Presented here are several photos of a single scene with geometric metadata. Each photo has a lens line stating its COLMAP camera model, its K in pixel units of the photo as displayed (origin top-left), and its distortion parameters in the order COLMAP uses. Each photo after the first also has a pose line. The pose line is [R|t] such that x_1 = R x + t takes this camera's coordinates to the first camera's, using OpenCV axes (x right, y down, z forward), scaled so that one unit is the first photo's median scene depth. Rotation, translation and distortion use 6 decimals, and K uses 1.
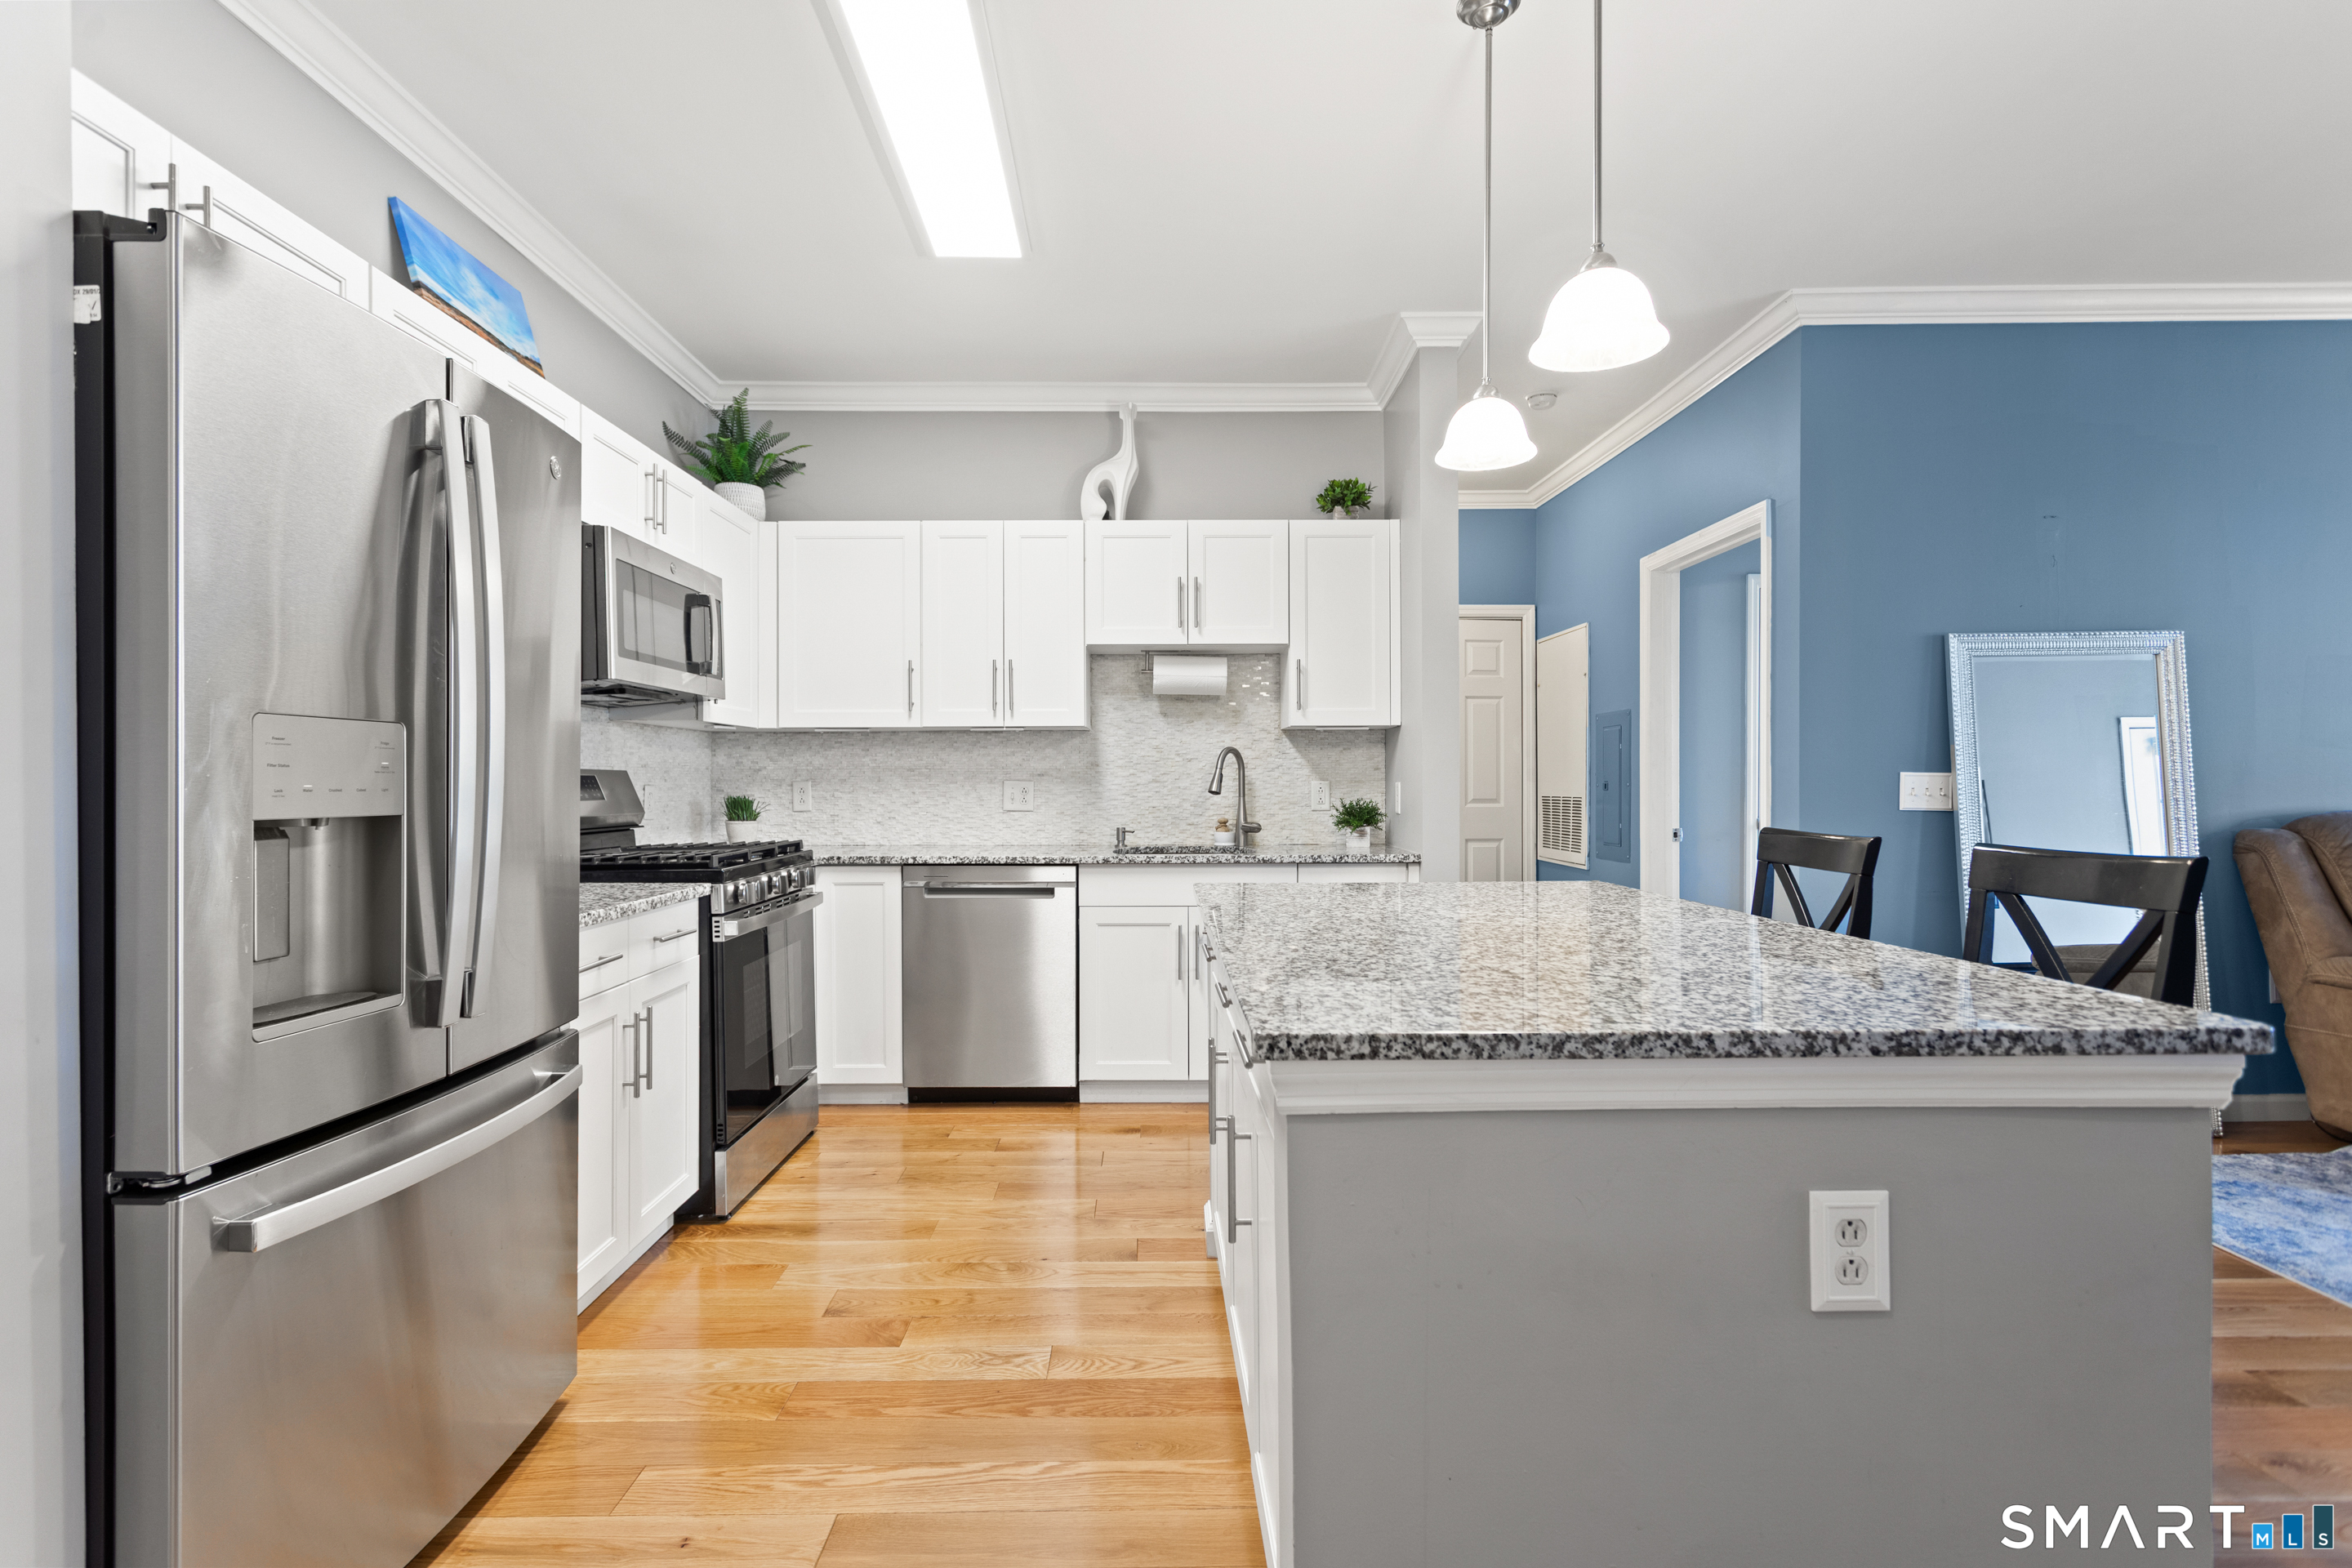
lens RADIAL K [[1104.5, 0, 1164.3], [0, 1104.5, 785.5], [0, 0, 1]] dist [0.001623, 0.000814]
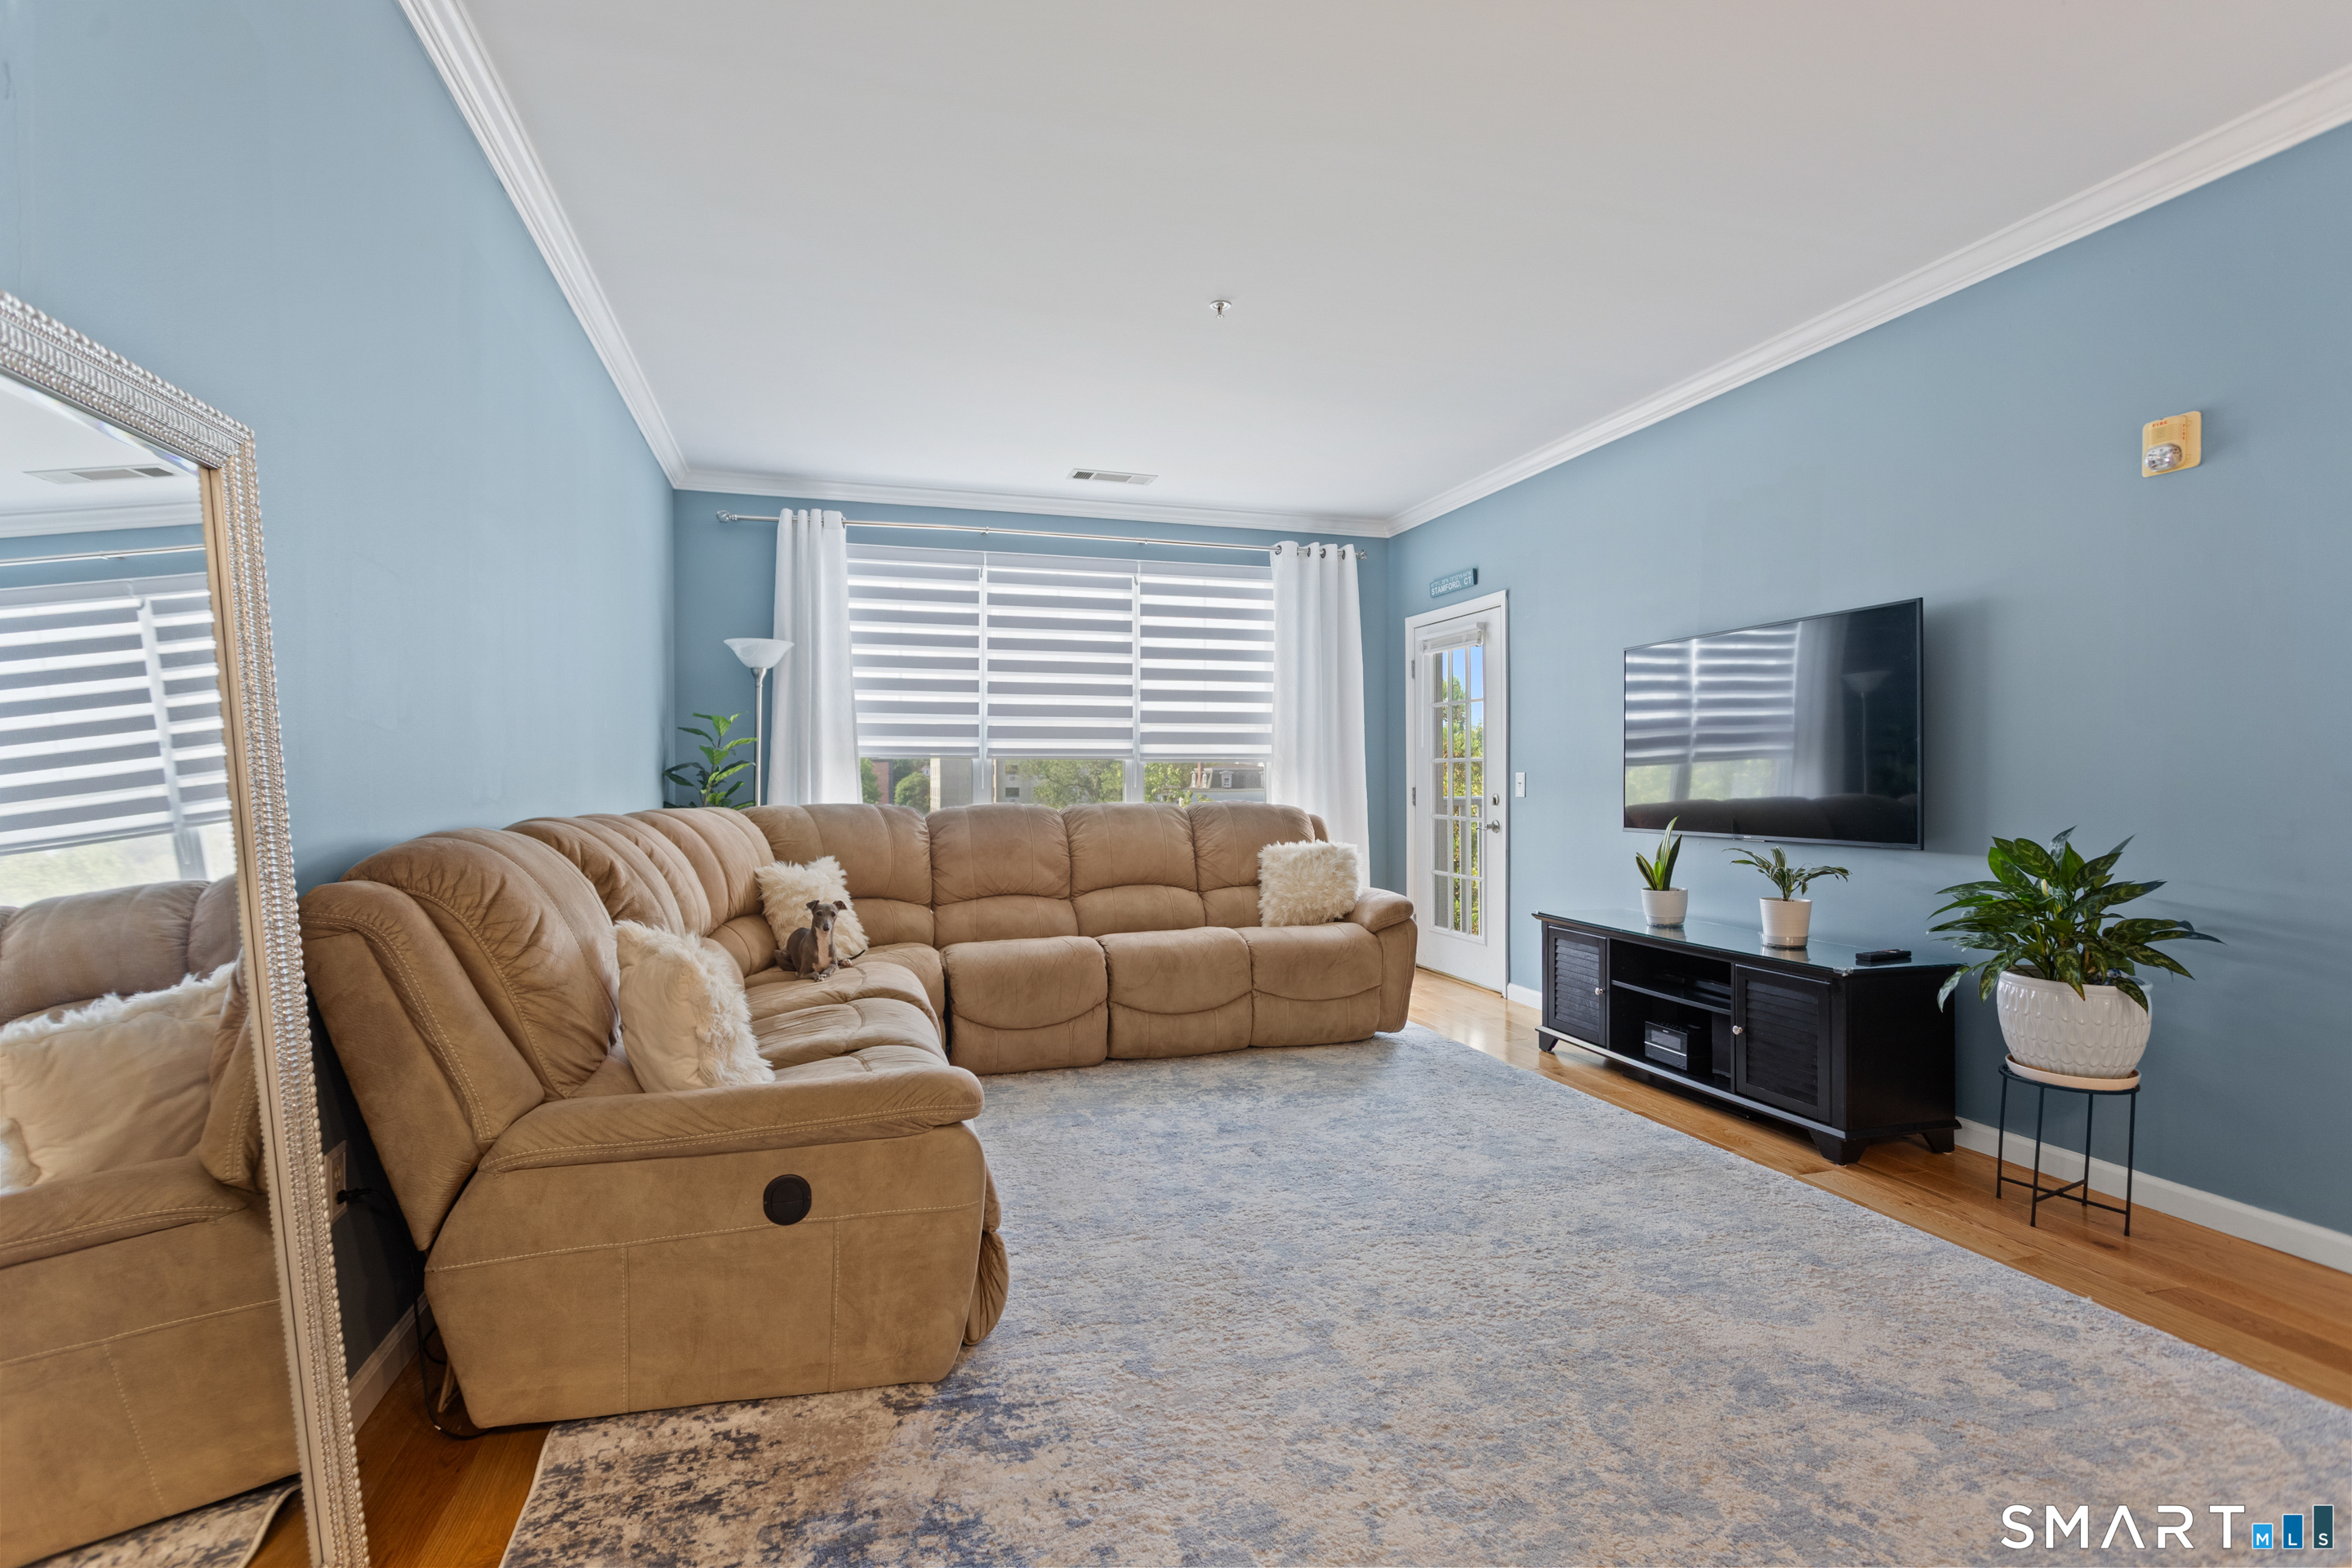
lens RADIAL K [[1104.5, 0, 1167.9], [0, 1104.5, 782.4], [0, 0, 1]] dist [0.001623, 0.000814]
pose [[-0.279690, 0.002672, 0.960087, 0.410184], [0.008633, 0.999963, -0.000268, -0.002534], [-0.960052, 0.008213, -0.279702, 0.771020]]
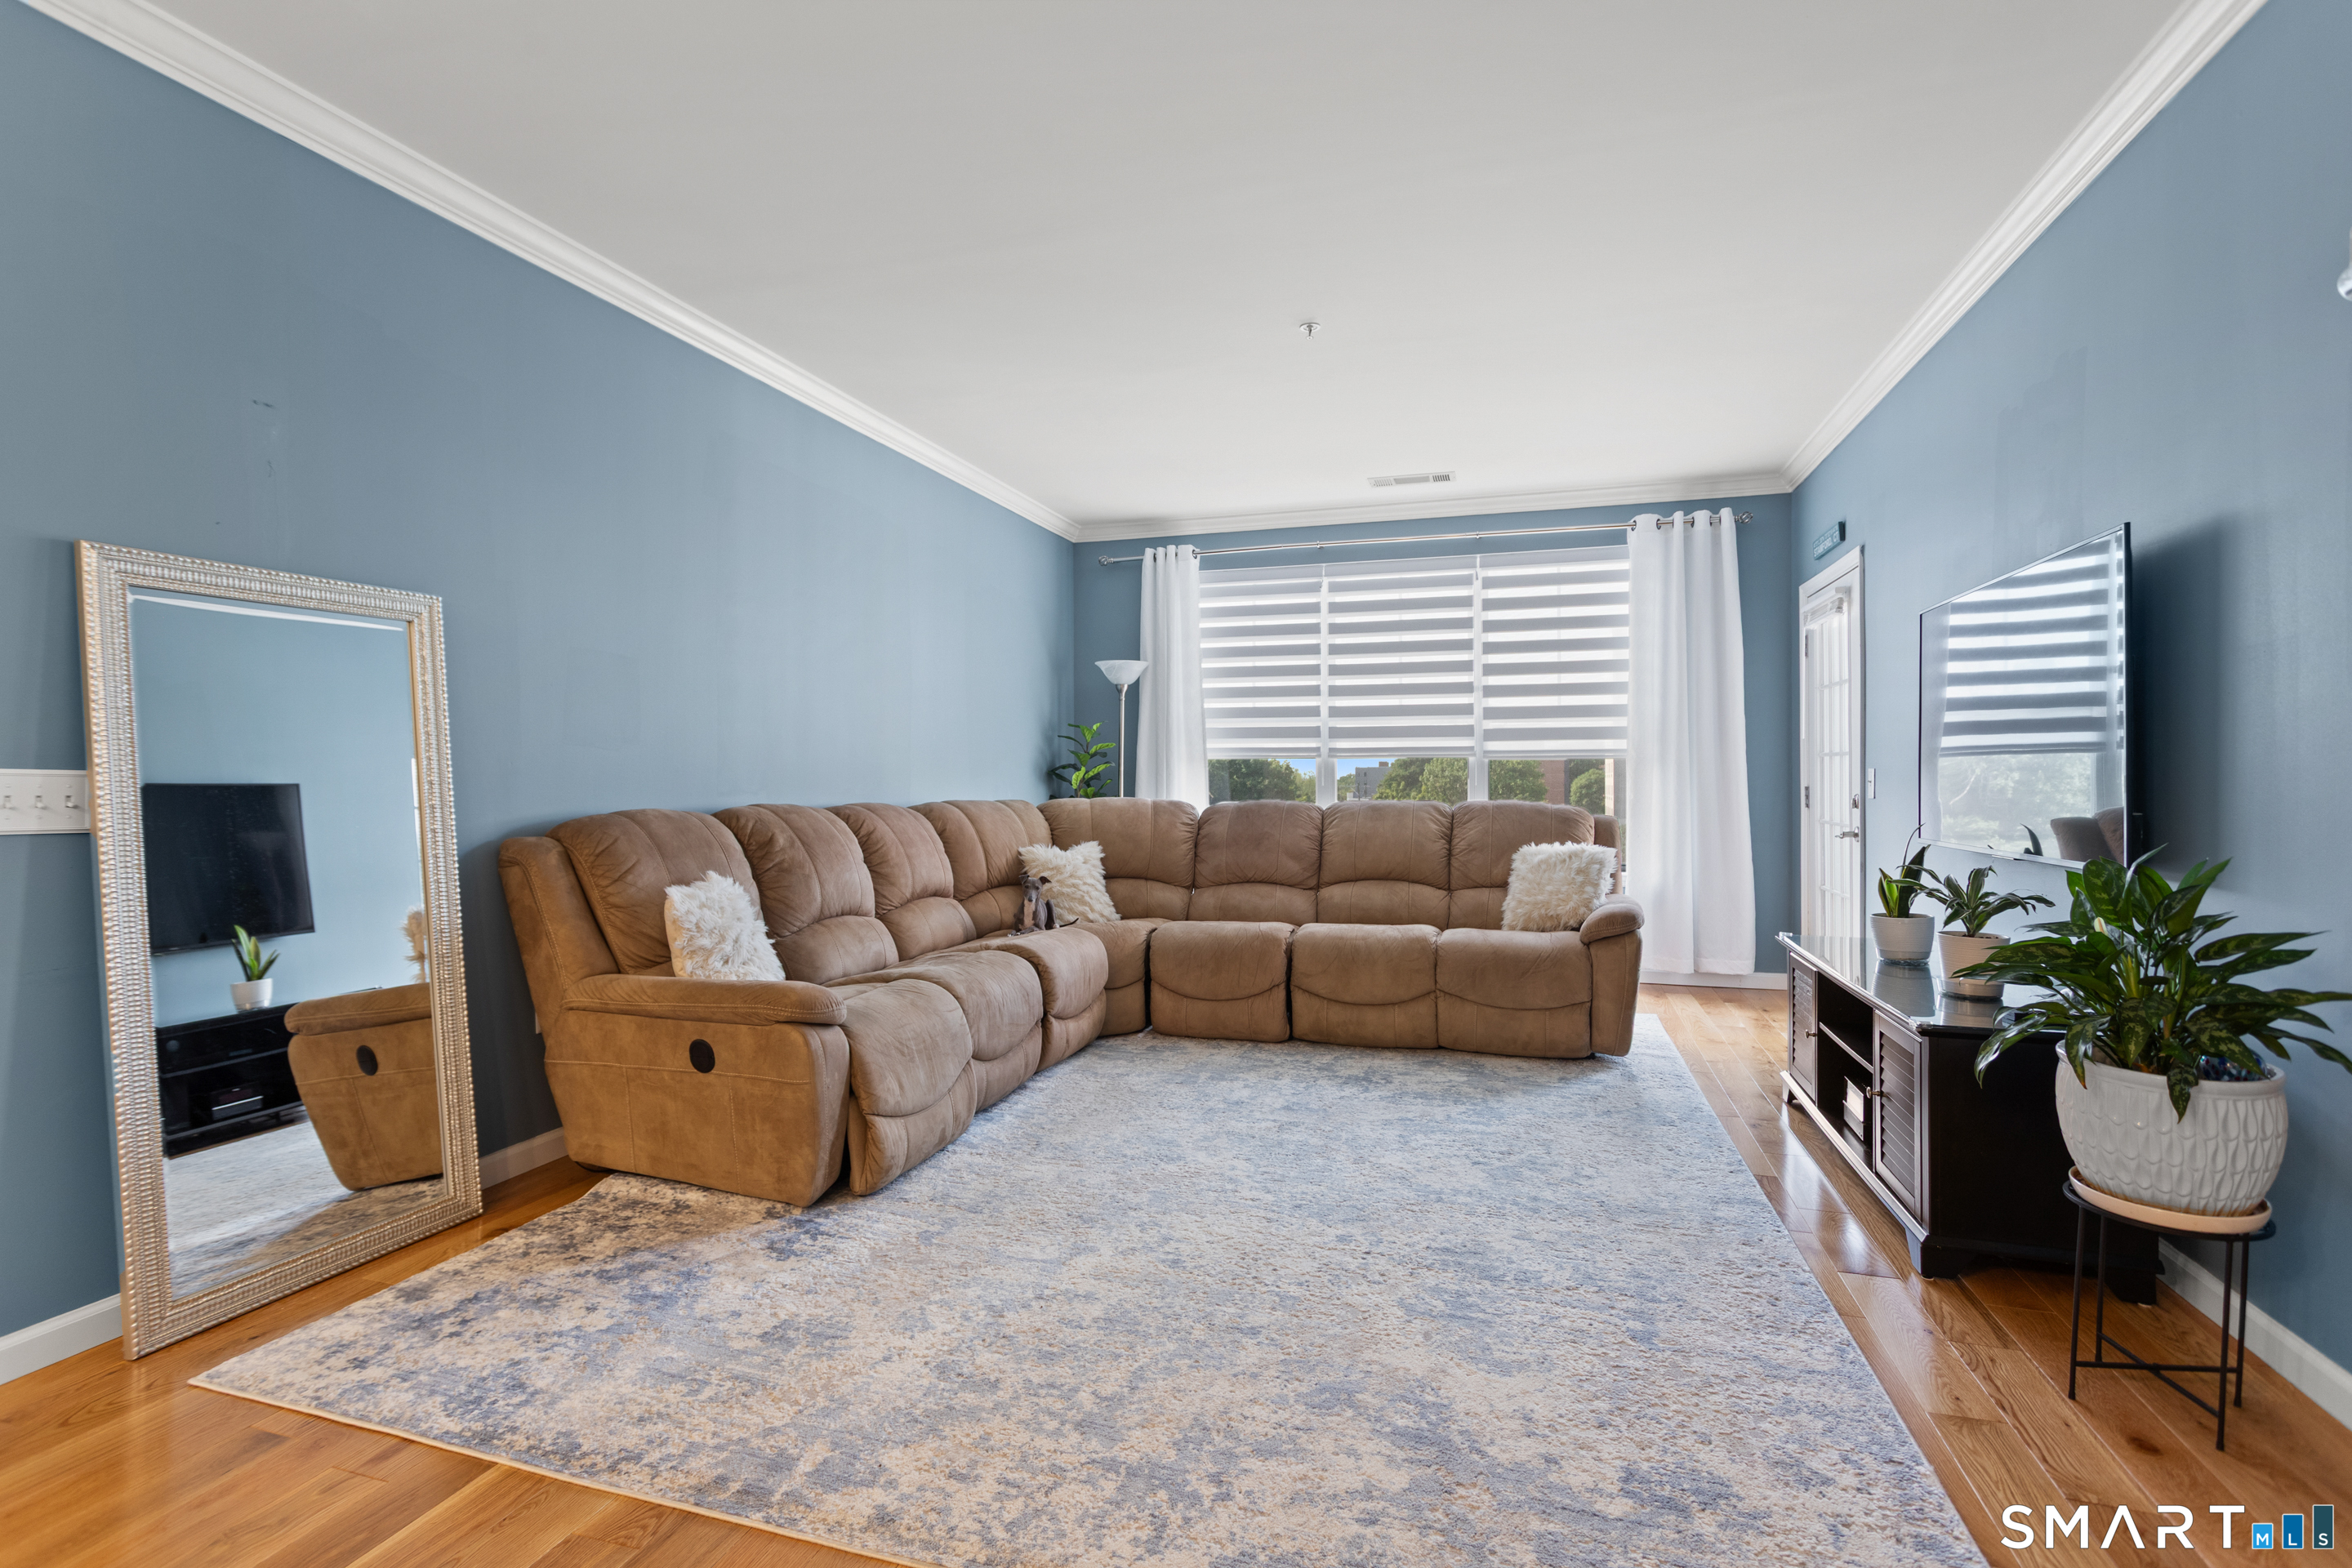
lens RADIAL K [[1104.5, 0, 1173.5], [0, 1104.5, 779.8], [0, 0, 1]] dist [0.001623, 0.000814]
pose [[0.307788, 0.001513, 0.951454, 0.313567], [0.005788, 0.999977, -0.003463, -0.000549], [-0.951437, 0.006572, 0.307773, 0.241253]]
